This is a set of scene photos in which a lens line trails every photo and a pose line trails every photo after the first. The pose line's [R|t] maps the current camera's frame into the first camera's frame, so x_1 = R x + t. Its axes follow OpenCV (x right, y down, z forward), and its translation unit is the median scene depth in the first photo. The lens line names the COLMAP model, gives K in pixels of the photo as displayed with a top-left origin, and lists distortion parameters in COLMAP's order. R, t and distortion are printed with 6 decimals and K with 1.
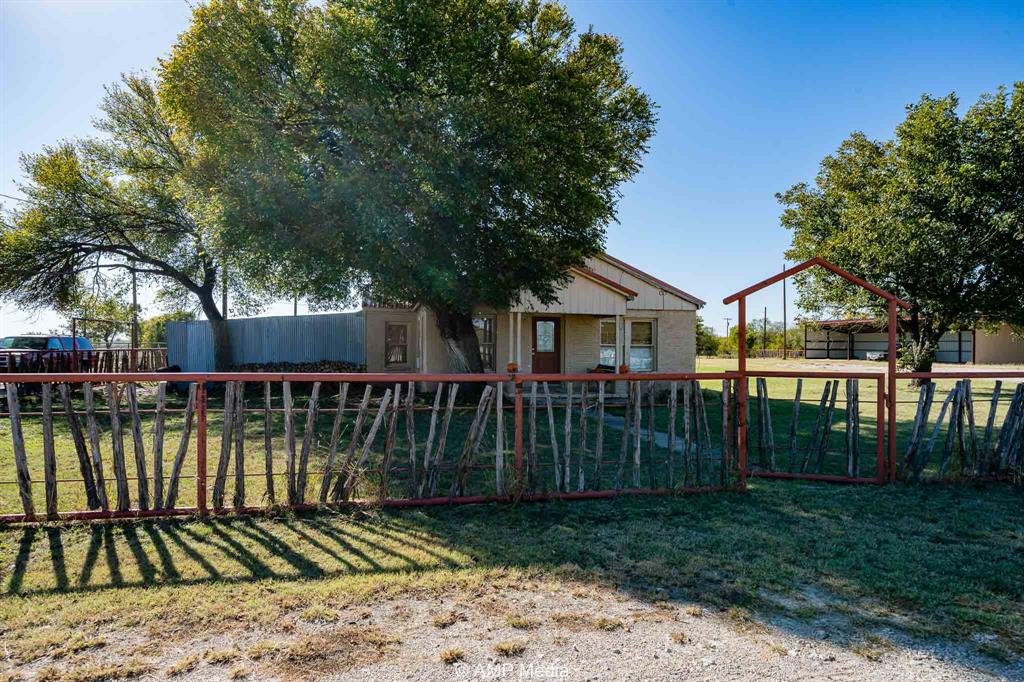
lens RADIAL K [[594.2, 0, 510.9], [0, 594.2, 341.2], [0, 0, 1]] dist [0.004961, 0.000031]
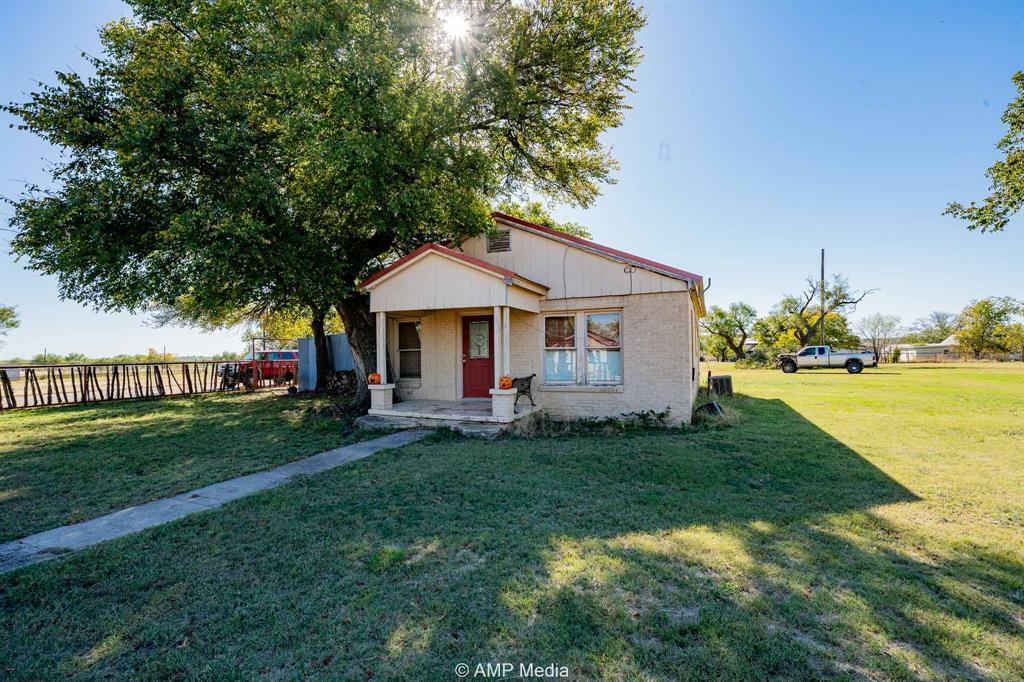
lens RADIAL K [[470.5, 0, 513.2], [0, 470.5, 349.4], [0, 0, 1]] dist [0.001088, -0.000061]
pose [[0.806895, -0.023451, -0.590229, 0.353226], [0.022692, 0.999705, -0.008698, 0.009091], [0.590259, -0.006375, 0.807189, 0.367886]]
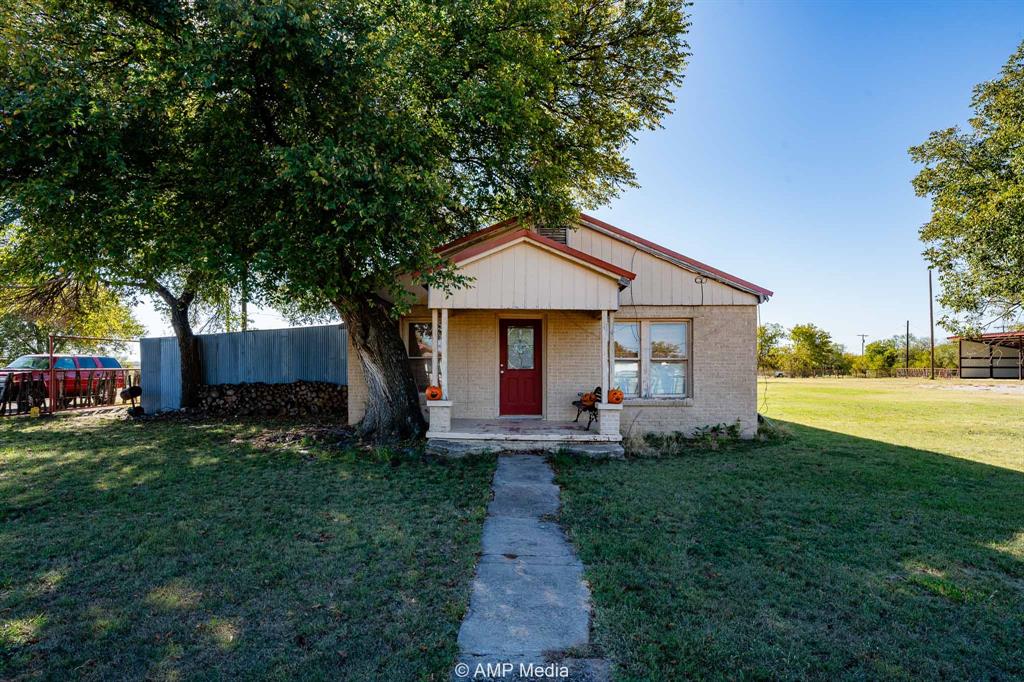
lens RADIAL K [[523.5, 0, 523.0], [0, 523.5, 358.6], [0, 0, 1]] dist [0.002337, 0.000913]
pose [[0.971779, -0.008781, -0.235730, 0.151336], [0.006873, 0.999937, -0.008916, 0.008267], [0.235793, 0.007045, 0.971778, 0.290094]]
